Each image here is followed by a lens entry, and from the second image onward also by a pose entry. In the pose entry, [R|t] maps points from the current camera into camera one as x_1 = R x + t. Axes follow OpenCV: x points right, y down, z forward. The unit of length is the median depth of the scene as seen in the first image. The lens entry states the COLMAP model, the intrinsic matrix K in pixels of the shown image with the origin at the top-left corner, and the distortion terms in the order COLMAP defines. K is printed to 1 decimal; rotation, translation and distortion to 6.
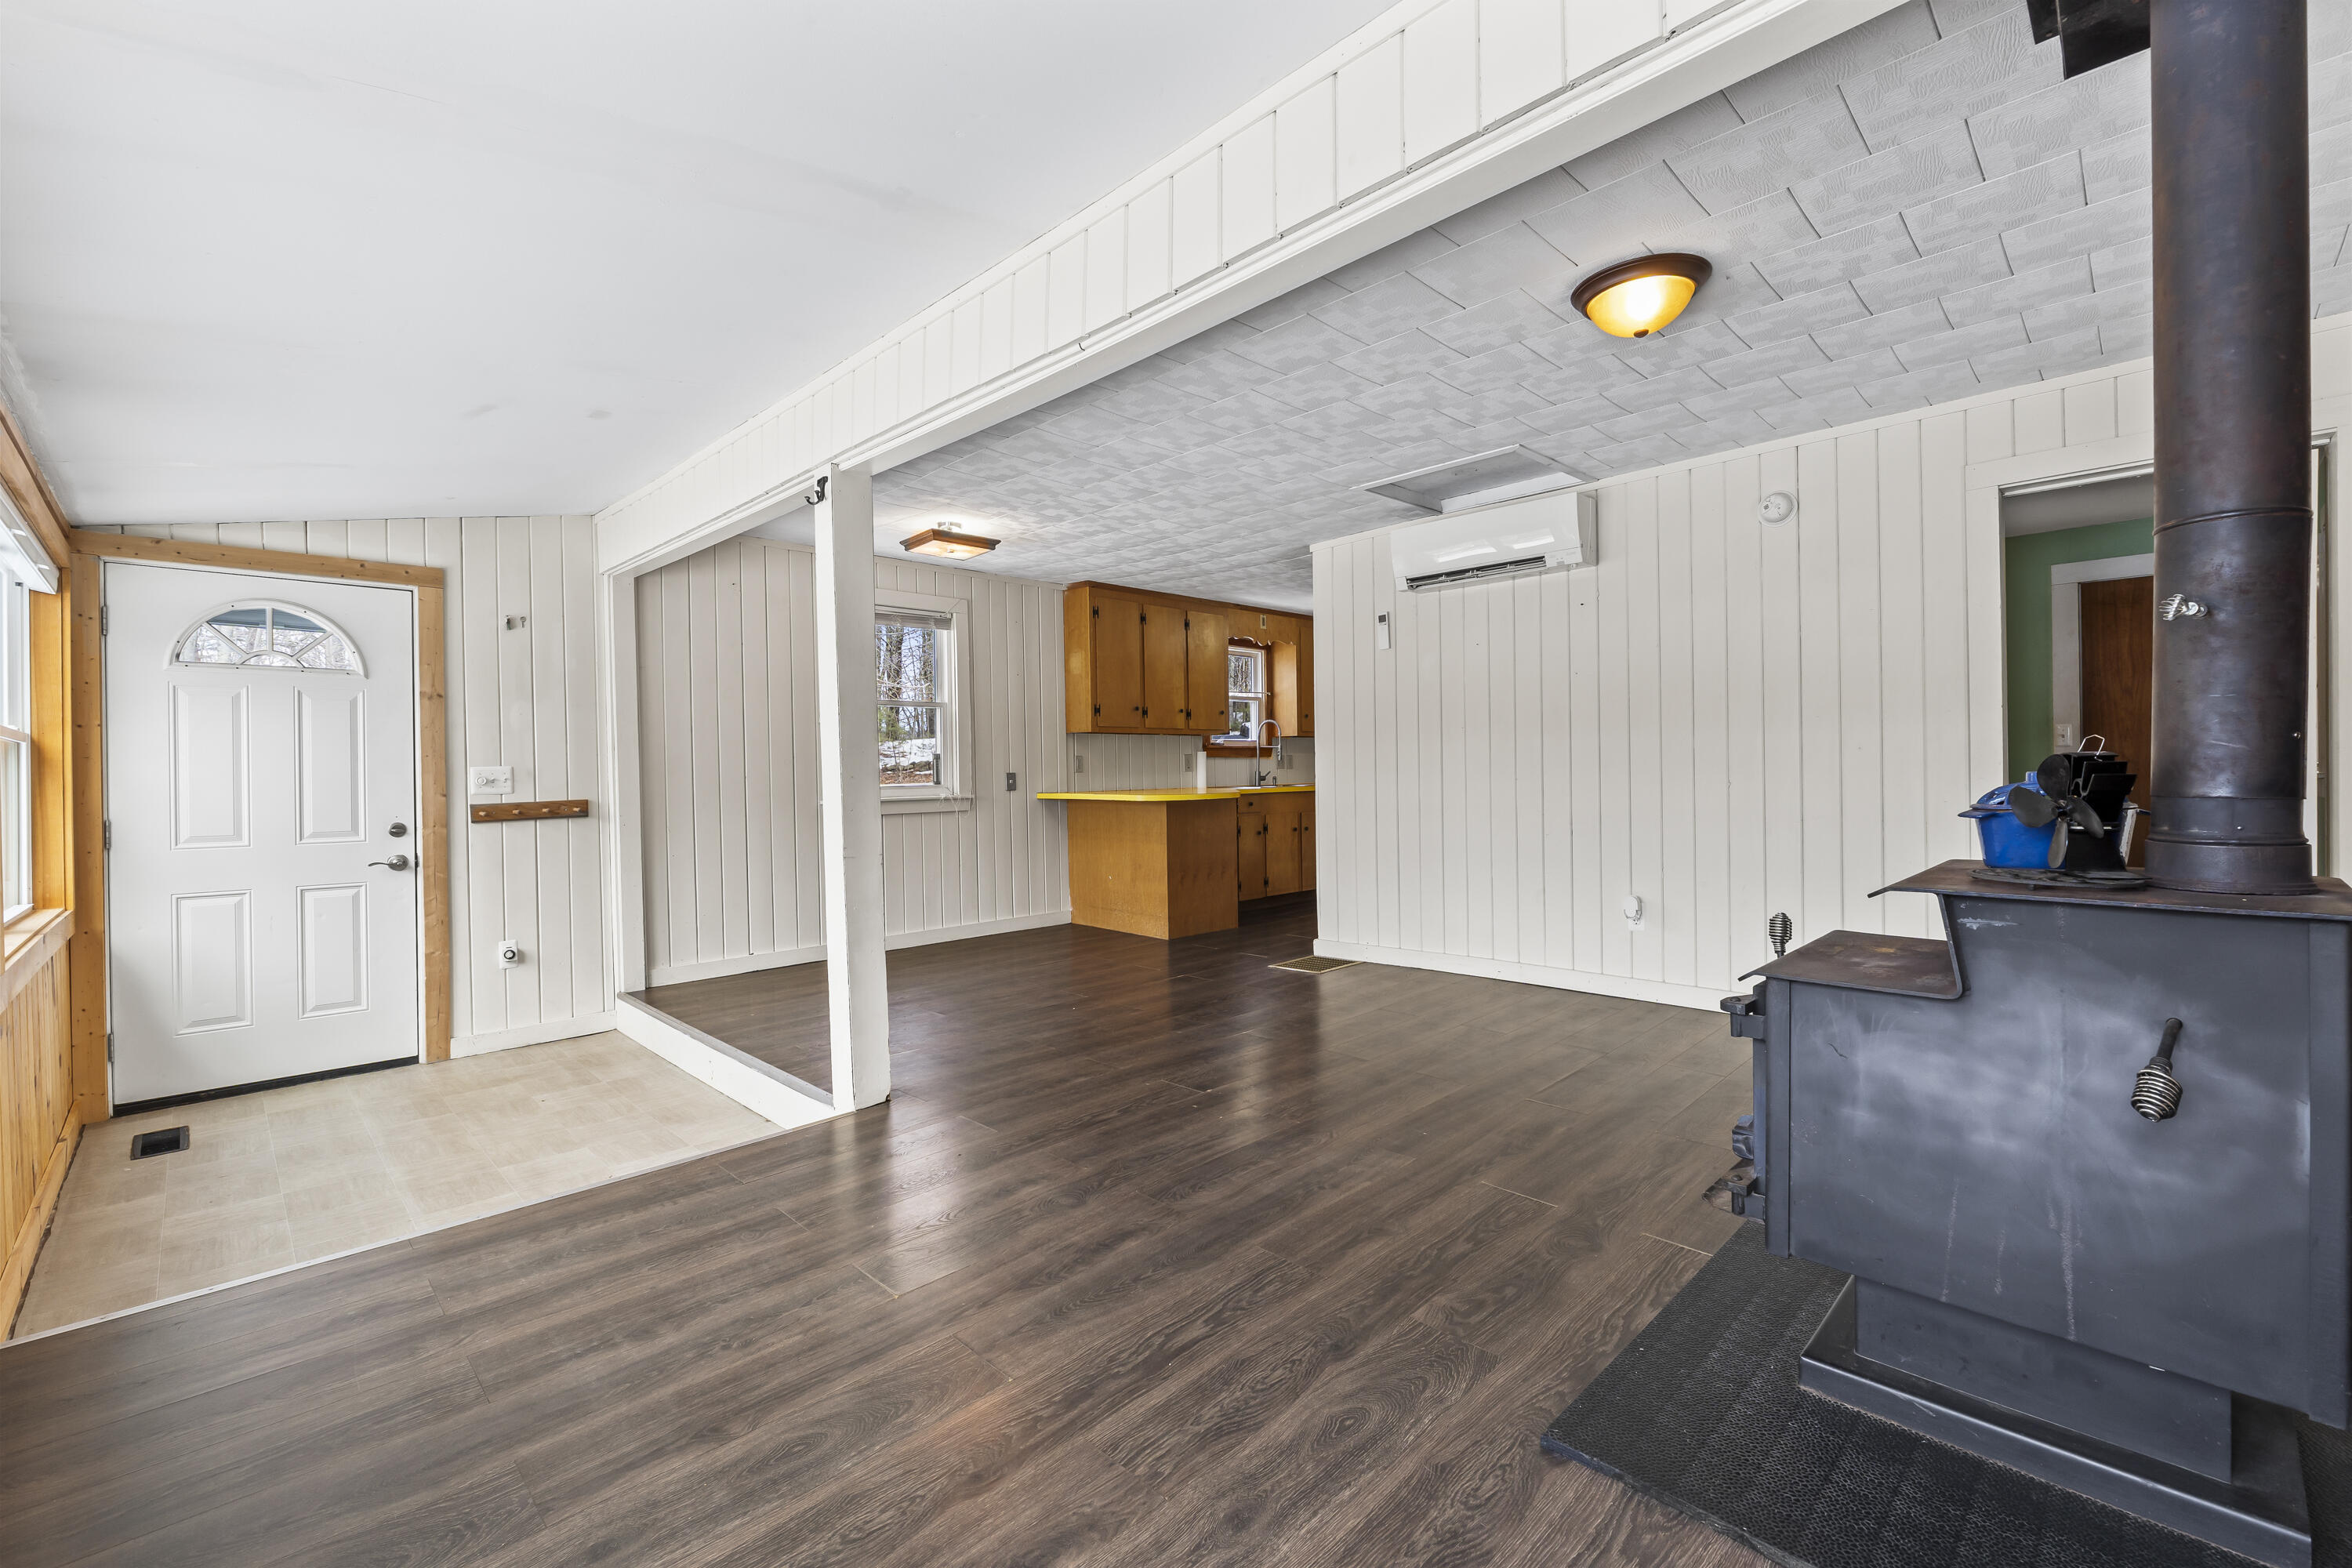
lens RADIAL K [[991.7, 0, 1187.8], [0, 991.7, 777.2], [0, 0, 1]] dist [-0.008389, -0.000115]
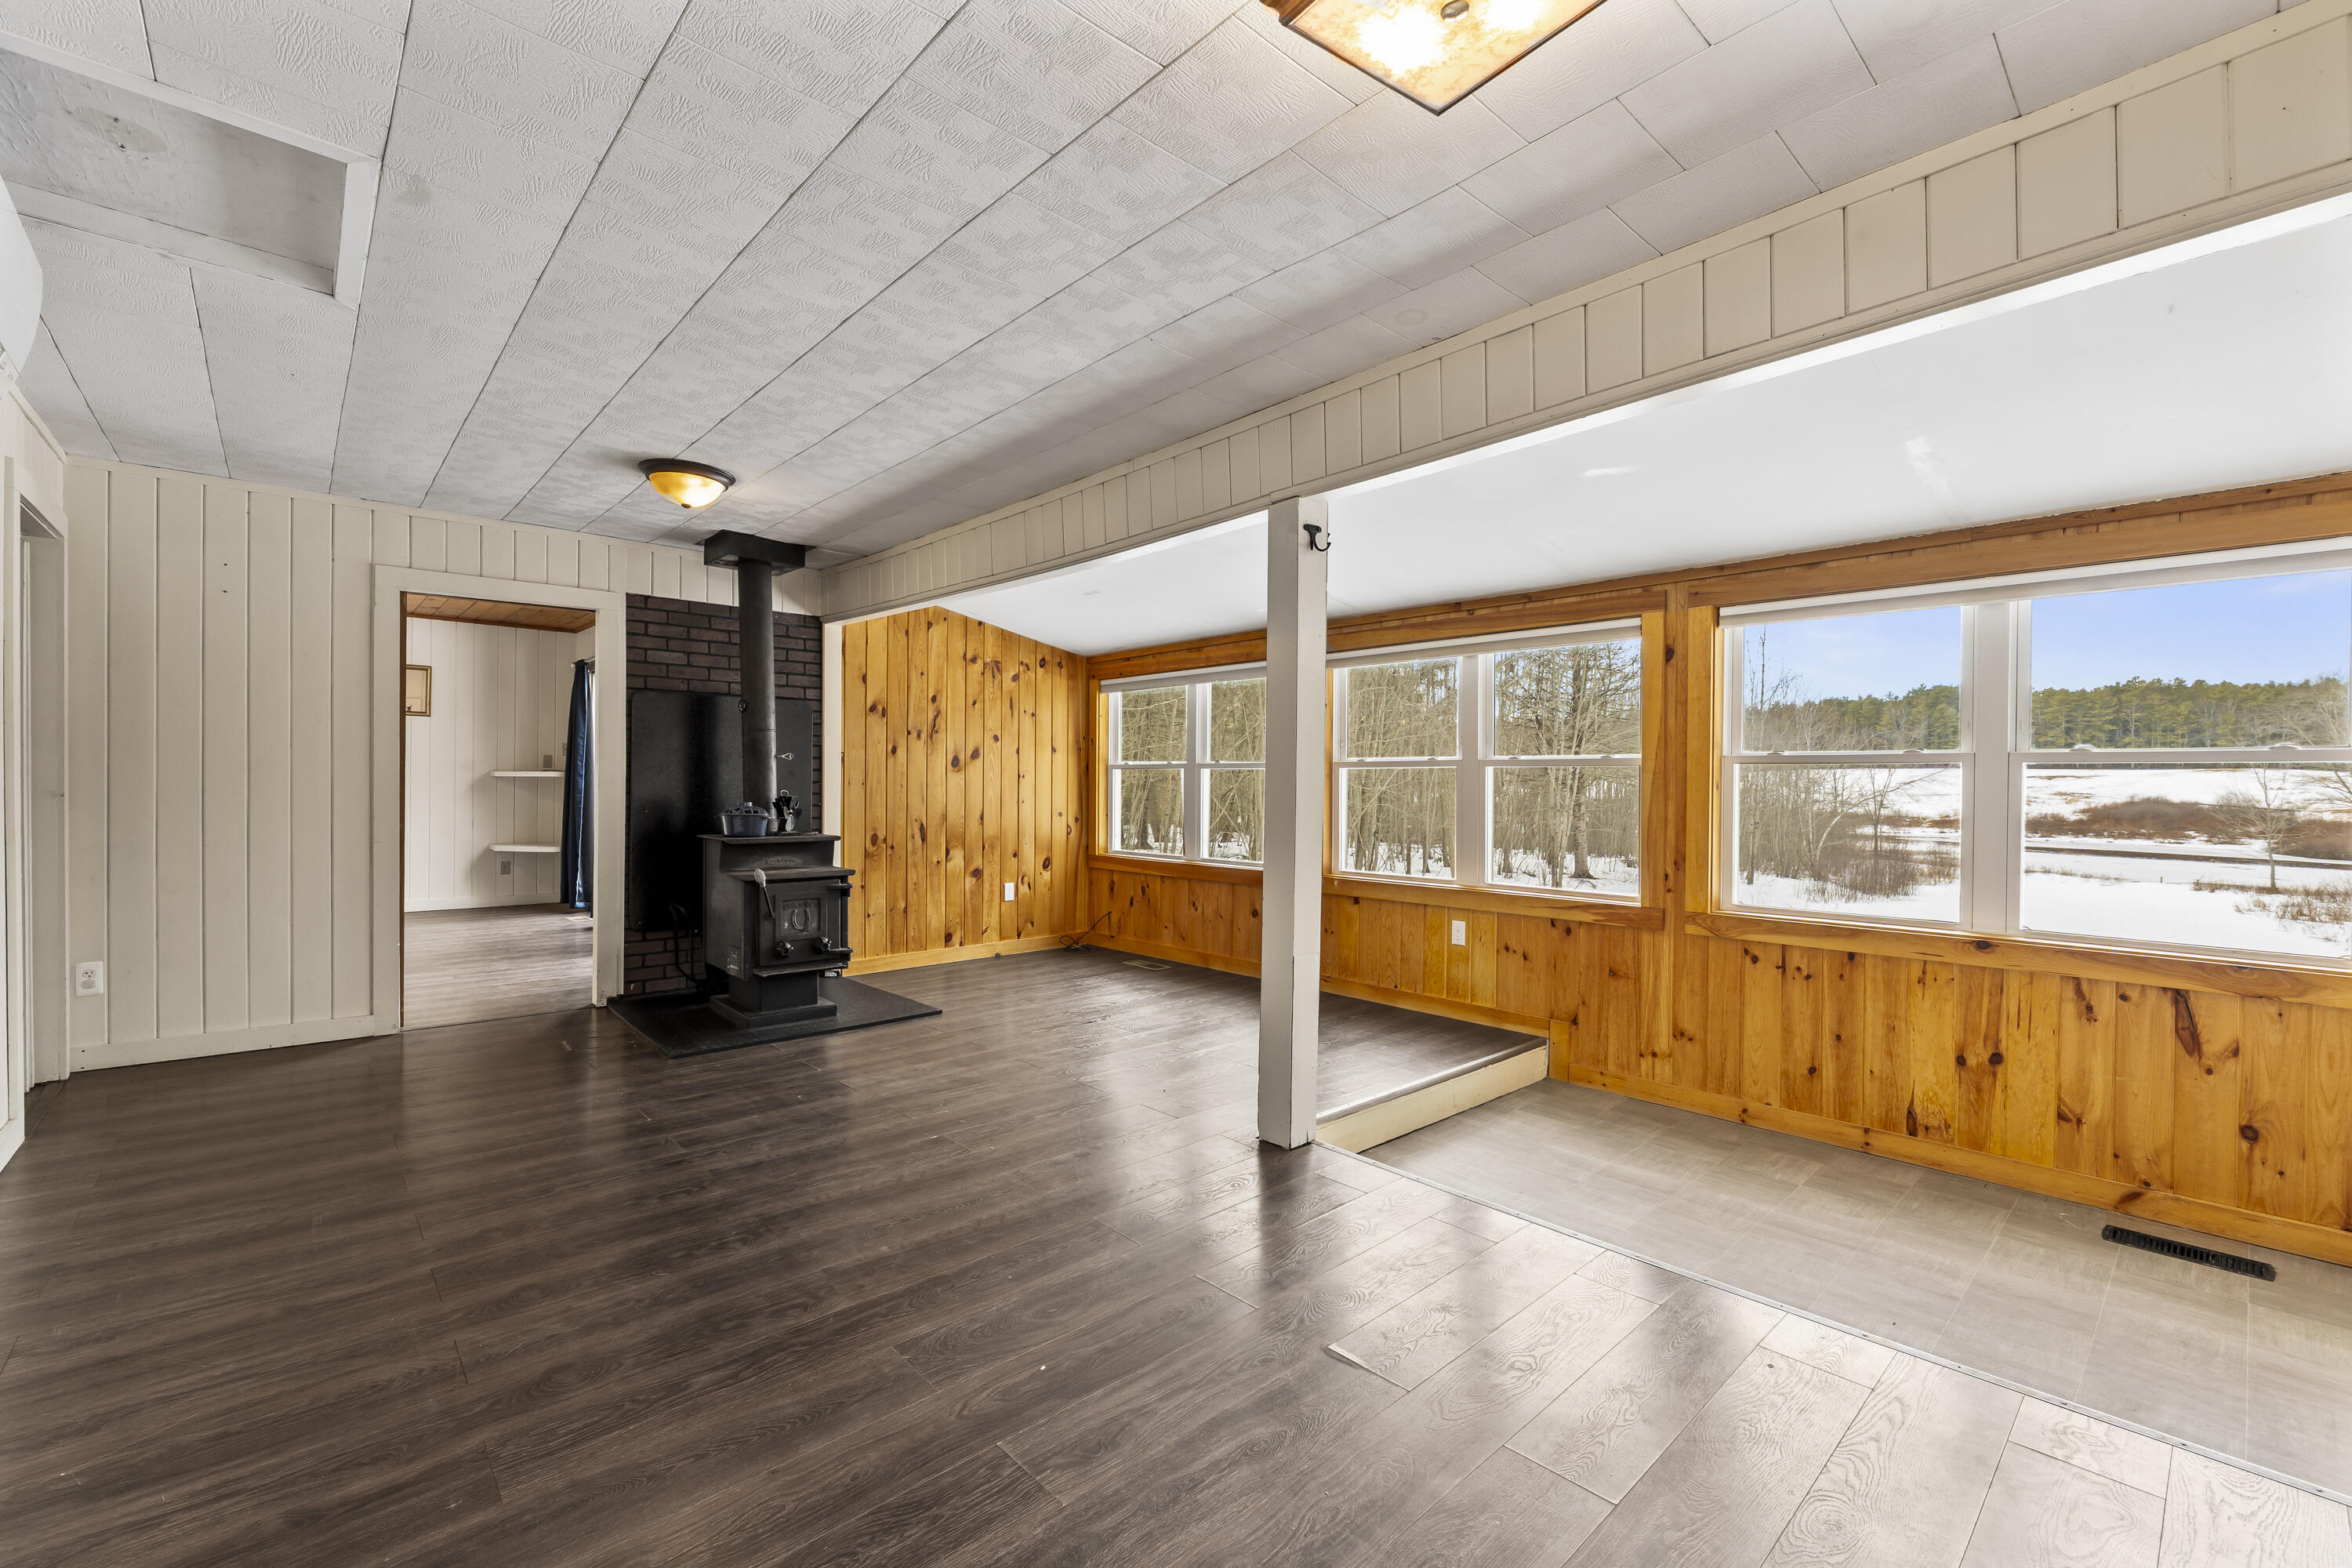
lens RADIAL K [[991.7, 0, 1178.1], [0, 991.7, 788.2], [0, 0, 1]] dist [-0.008389, -0.000115]
pose [[-0.998335, 0.010207, 0.056774, -0.206610], [0.010956, 0.999857, 0.012901, -0.026268], [-0.056634, 0.013501, -0.998304, 1.458013]]
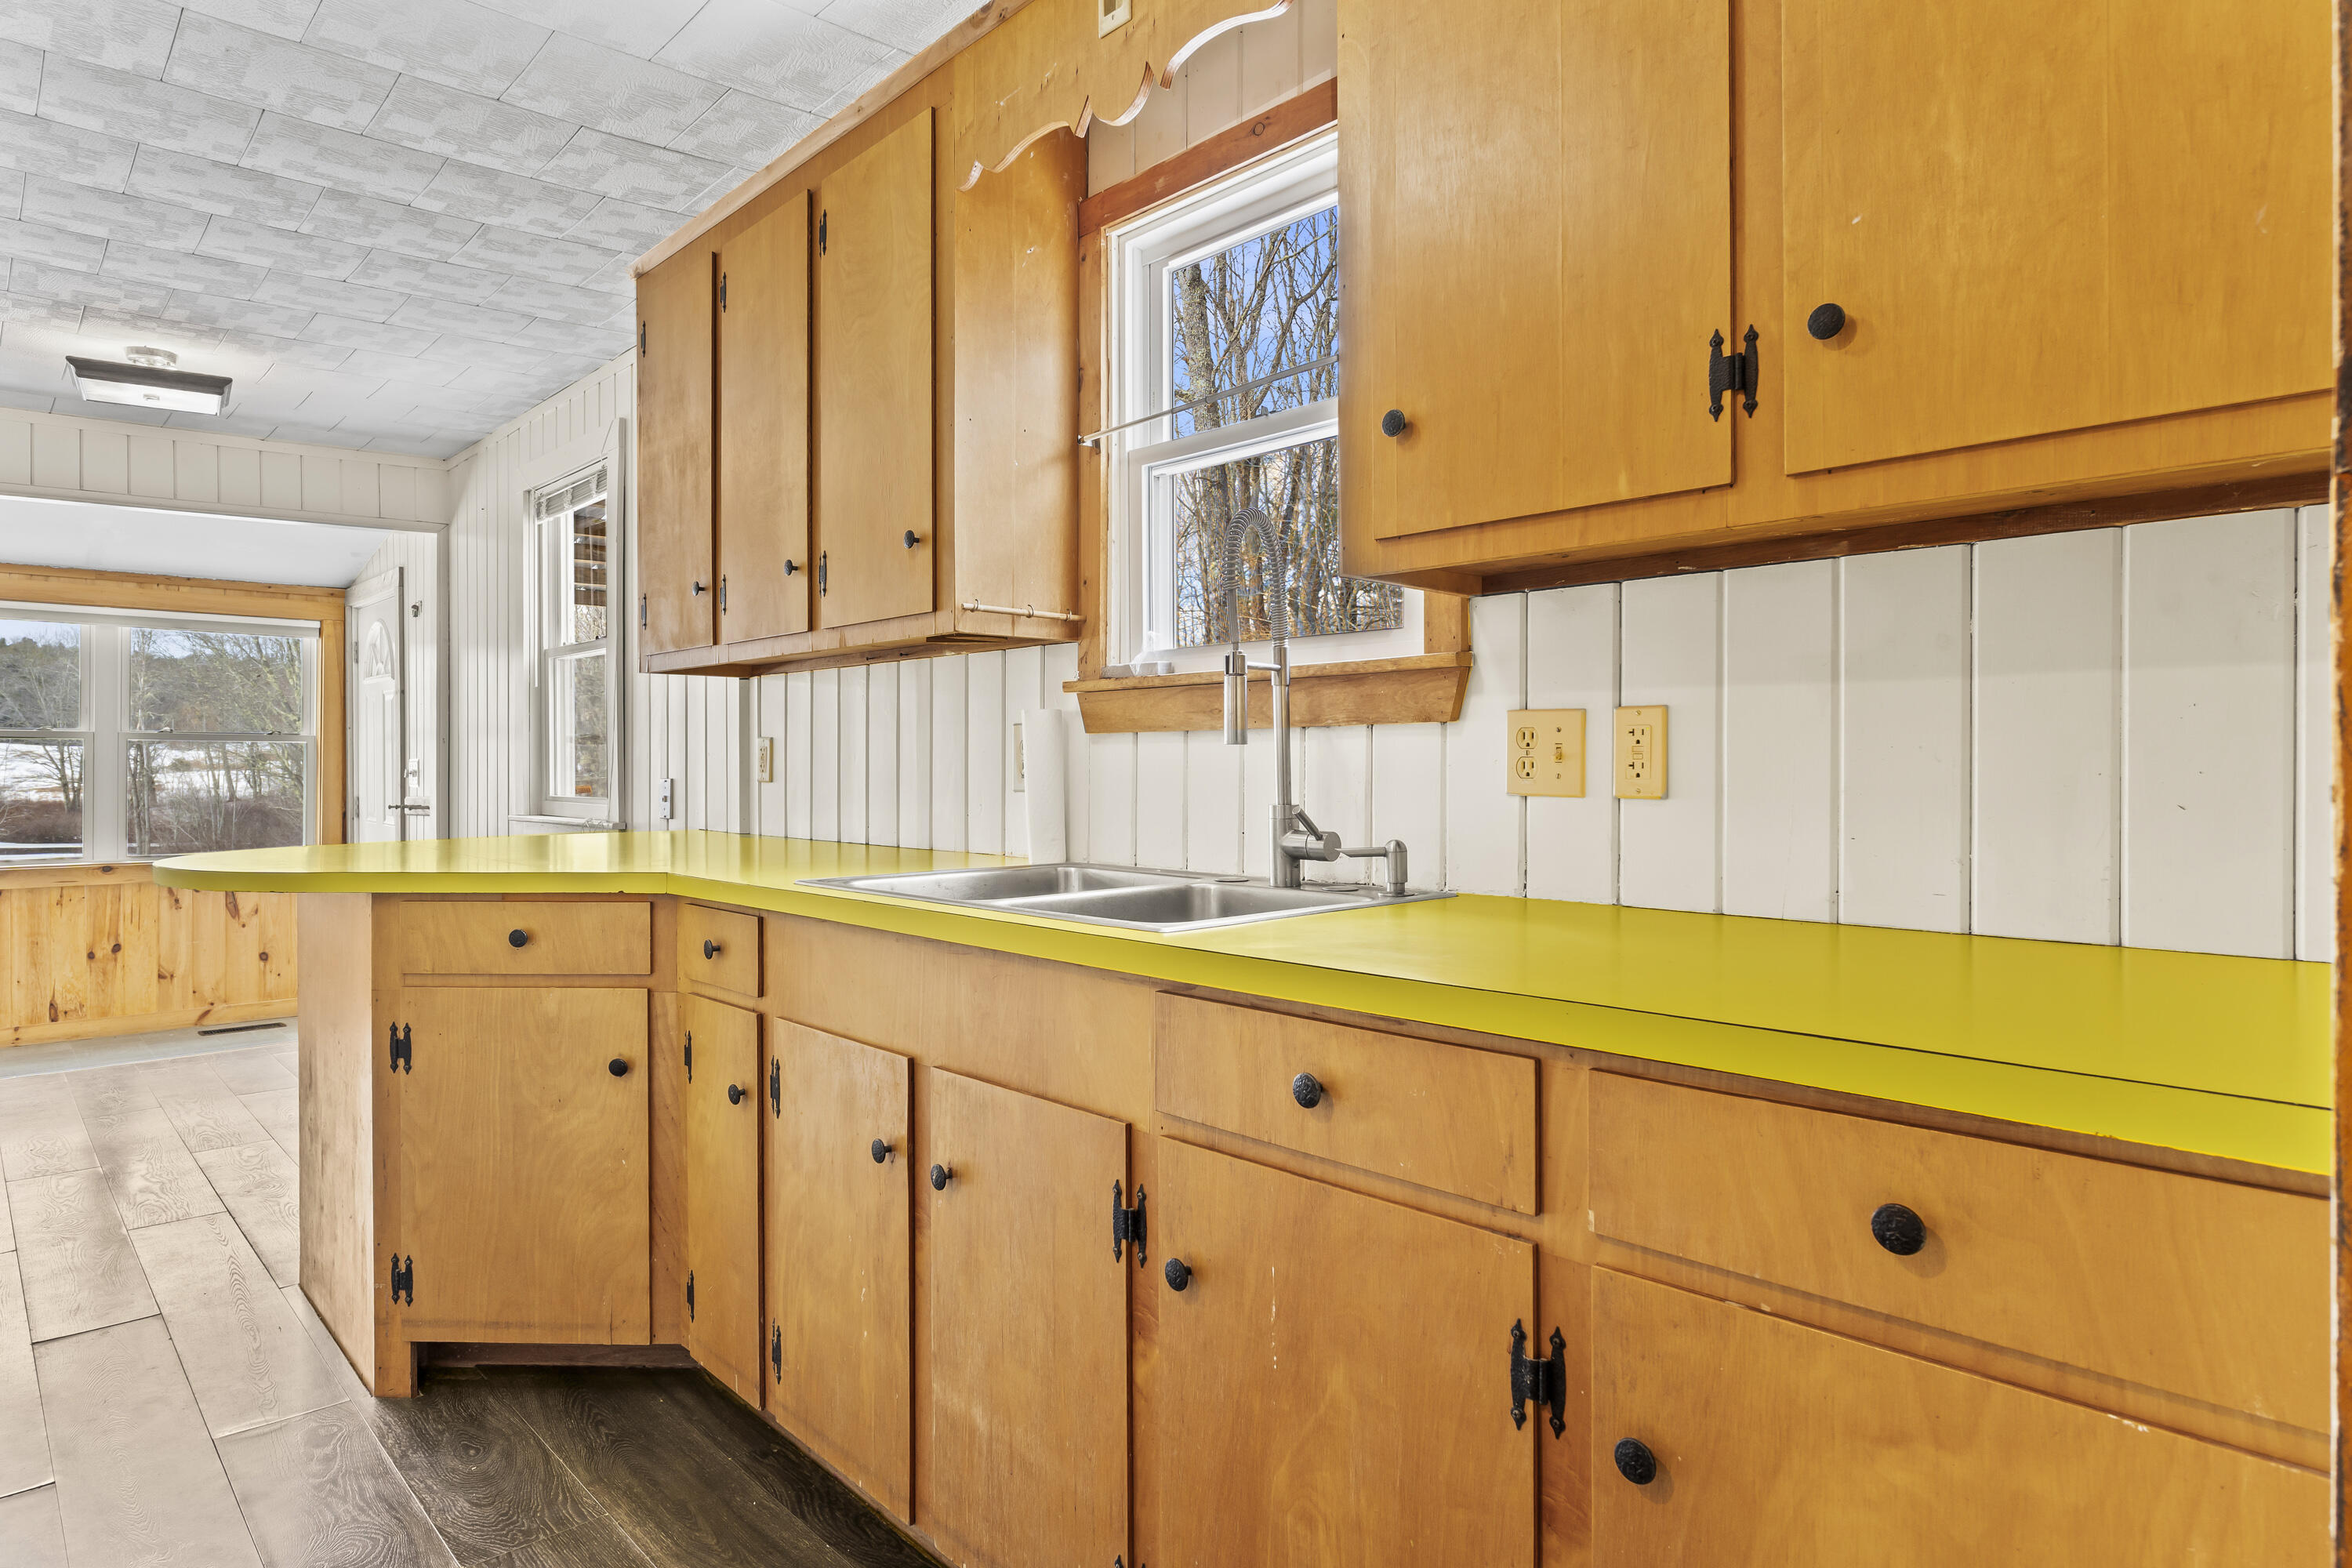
lens RADIAL K [[1318.8, 0, 1189.4], [0, 1318.8, 764.3], [0, 0, 1]] dist [-0.014214, 0.002722]
pose [[-0.031531, 0.015961, -0.999375, 0.594268], [-0.006515, 0.999848, 0.016174, -0.032903], [0.999482, 0.007021, -0.031422, 1.881481]]
